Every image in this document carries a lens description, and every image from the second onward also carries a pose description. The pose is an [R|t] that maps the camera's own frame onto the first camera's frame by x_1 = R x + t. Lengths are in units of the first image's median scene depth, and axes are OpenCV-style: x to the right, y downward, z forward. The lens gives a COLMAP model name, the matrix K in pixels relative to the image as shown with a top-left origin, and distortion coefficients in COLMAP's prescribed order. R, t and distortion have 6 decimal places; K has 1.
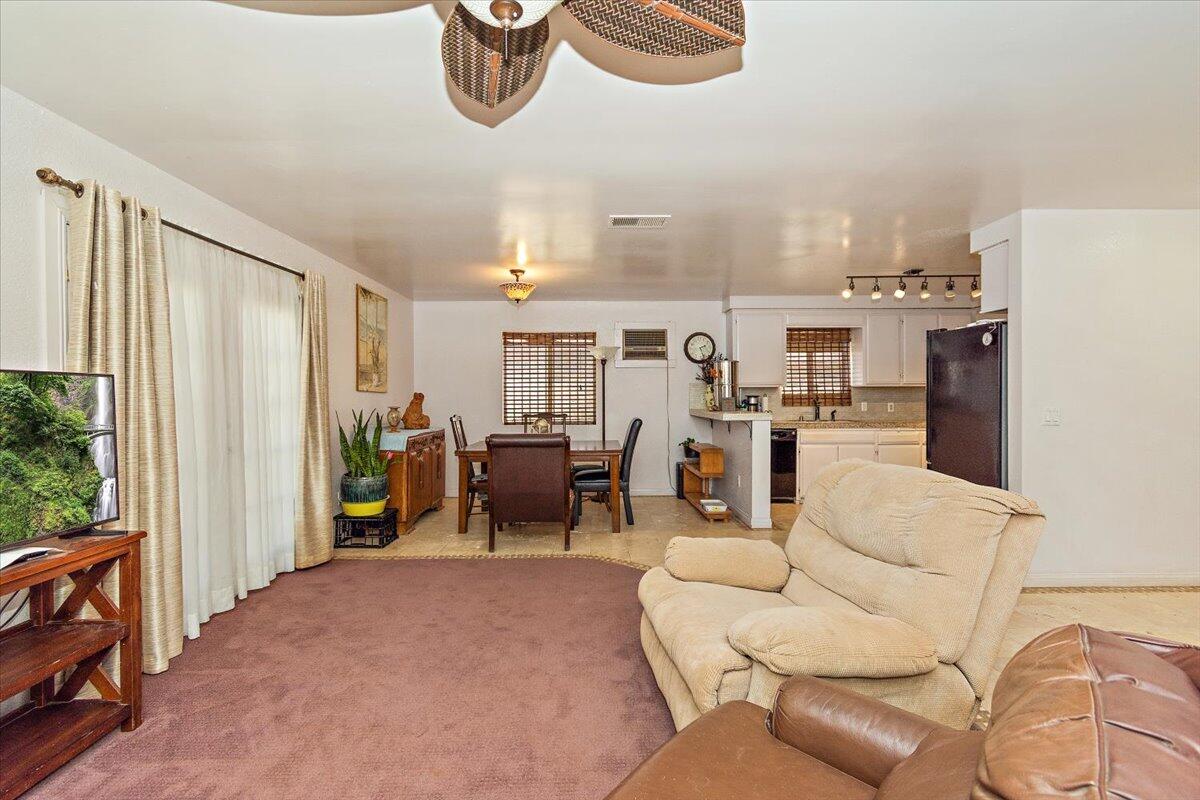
lens RADIAL K [[531.6, 0, 602.6], [0, 531.6, 400.5], [0, 0, 1]] dist [0.000580, -0.000425]
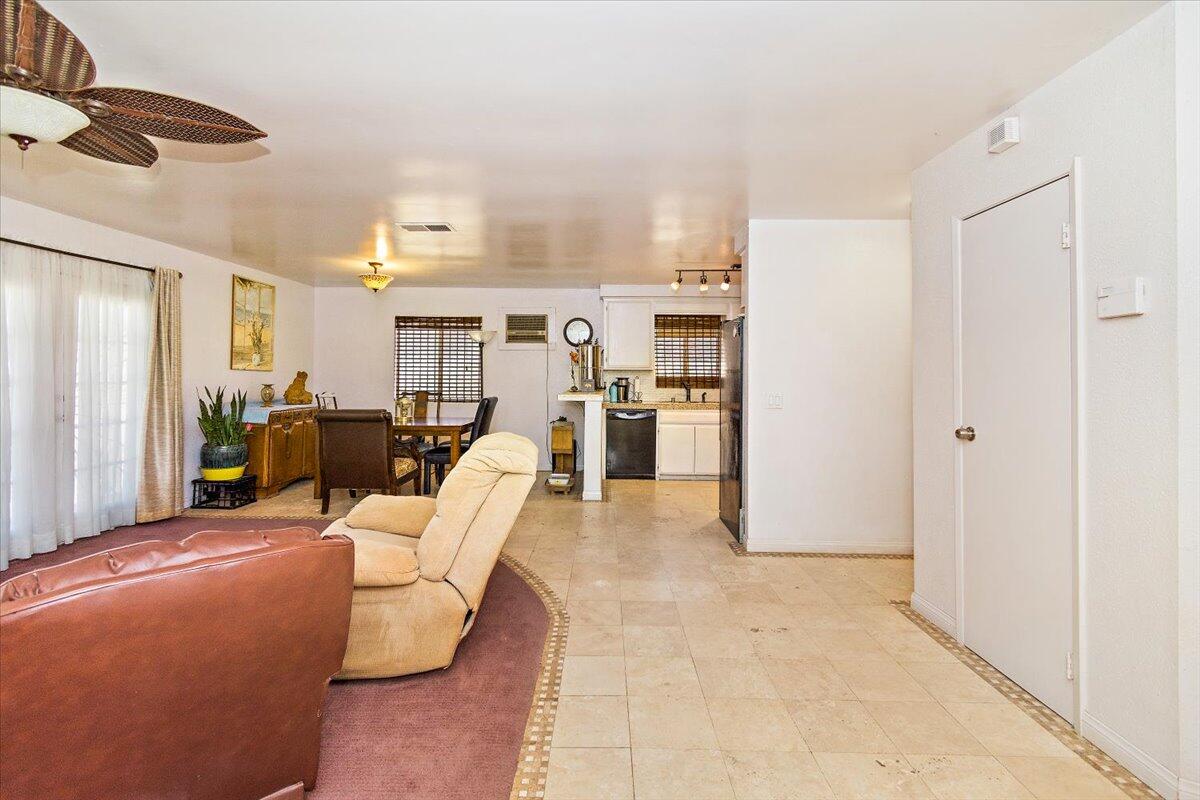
lens RADIAL K [[547.4, 0, 600.6], [0, 547.4, 366.3], [0, 0, 1]] dist [-0.000029, -0.000570]
pose [[0.999368, 0.012096, -0.033433, 0.274158], [-0.012857, 0.999661, -0.022640, -0.006680], [0.033148, 0.023056, 0.999184, -0.097426]]
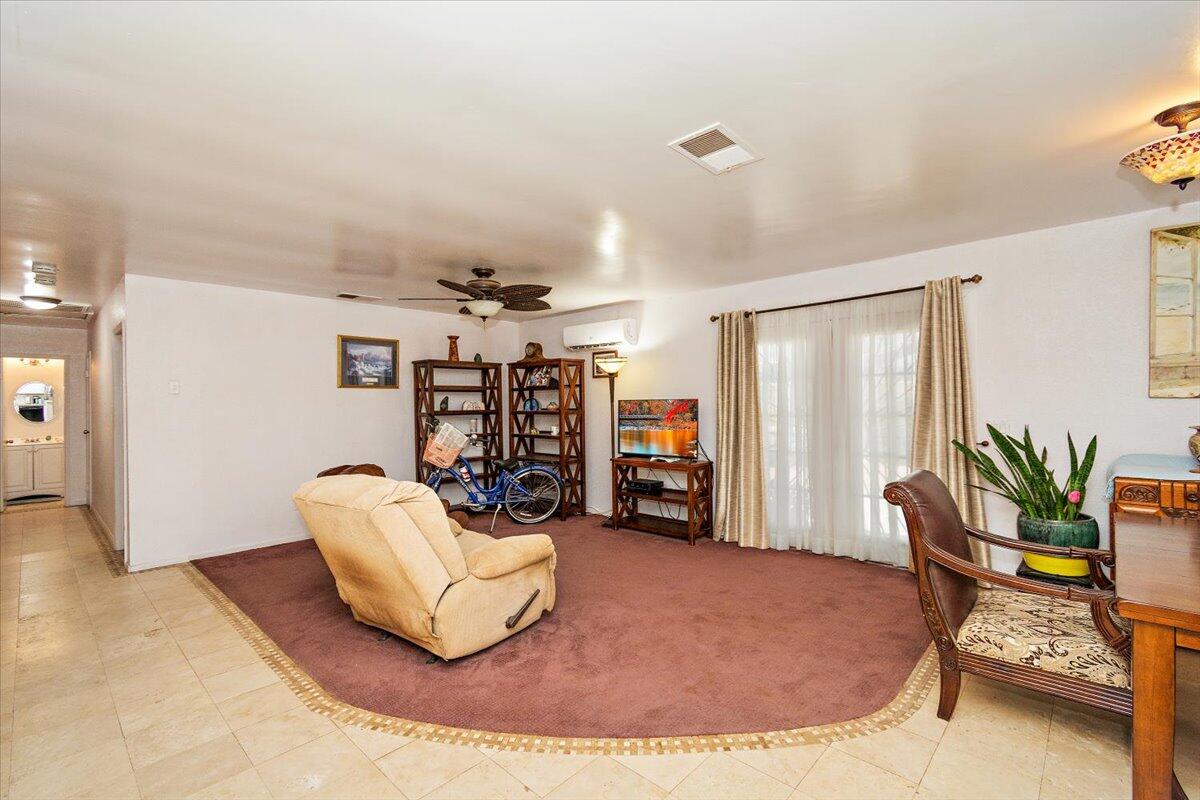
lens RADIAL K [[531.6, 0, 602.6], [0, 531.6, 400.5], [0, 0, 1]] dist [0.000580, -0.000425]
pose [[-0.698676, 0.015305, -0.715274, 0.354514], [0.015664, 0.999859, 0.006094, -0.022486], [0.715266, -0.006947, -0.698817, 0.753632]]
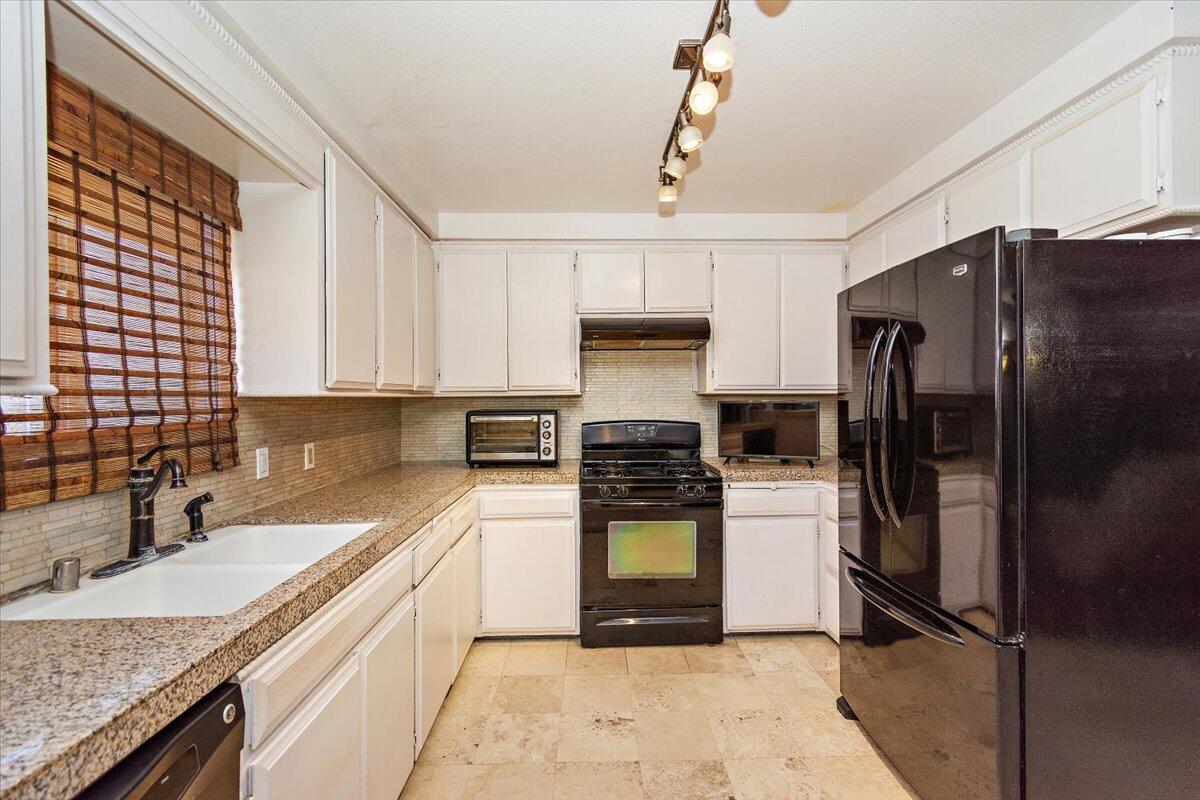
lens RADIAL K [[531.6, 0, 602.6], [0, 531.6, 400.5], [0, 0, 1]] dist [0.000580, -0.000425]
pose [[-0.008061, 0.000123, 0.999967, 0.201079], [0.016050, 0.999871, 0.000006, -0.021845], [-0.999839, 0.016050, -0.008062, 0.847613]]
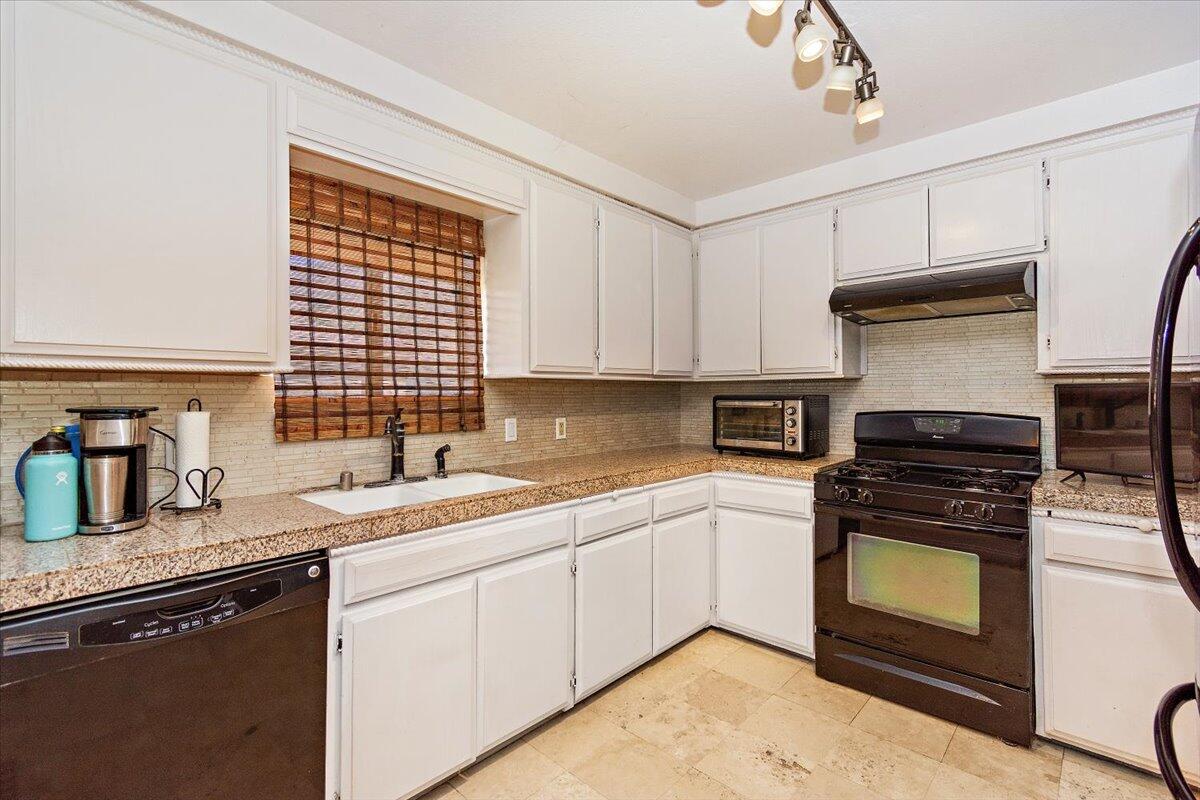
lens RADIAL K [[542.2, 0, 597.0], [0, 542.2, 388.6], [0, 0, 1]] dist [0.000991, -0.000175]
pose [[0.695450, 0.009015, 0.718518, 0.260344], [0.004849, 0.999840, -0.017238, -0.012480], [-0.718558, 0.015472, 0.695294, 0.706643]]
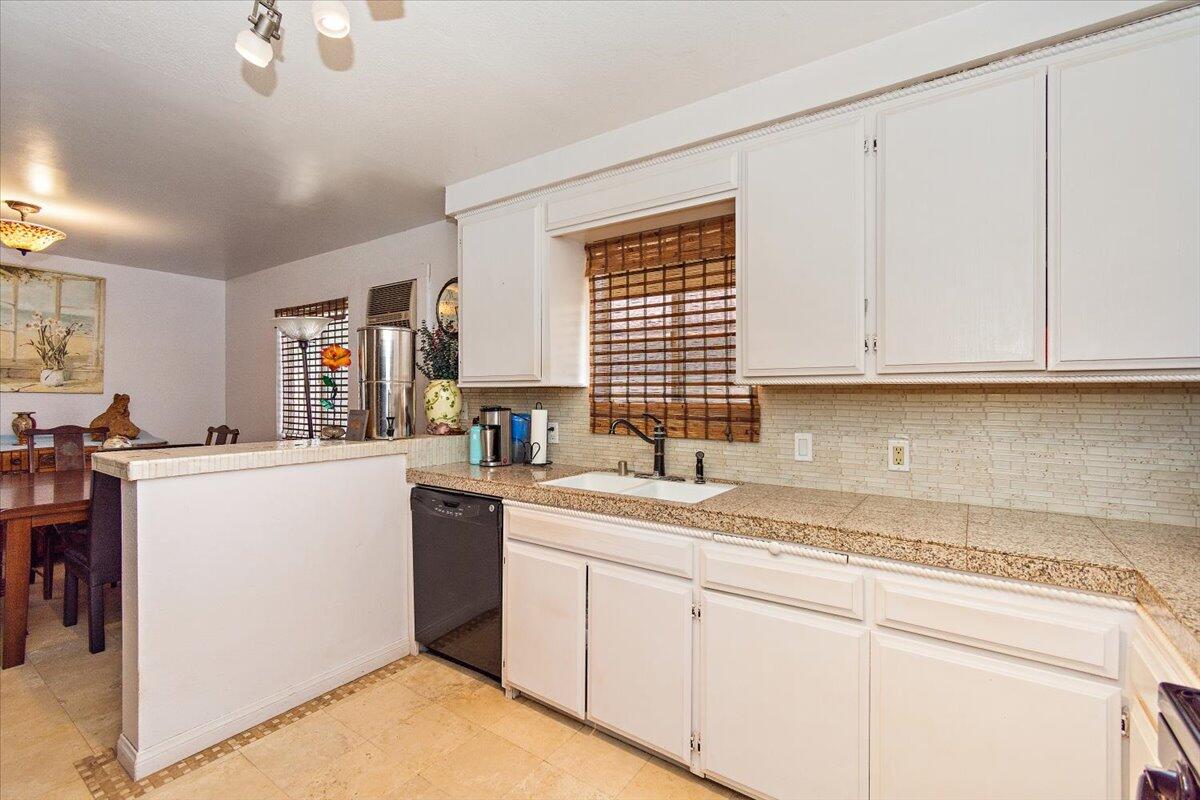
lens RADIAL K [[531.6, 0, 602.6], [0, 531.6, 400.5], [0, 0, 1]] dist [0.000580, -0.000425]
pose [[0.807112, 0.015249, -0.590202, 0.609754], [-0.014580, 0.999876, 0.005896, -0.017817], [0.590219, 0.003846, 0.807234, 0.699672]]
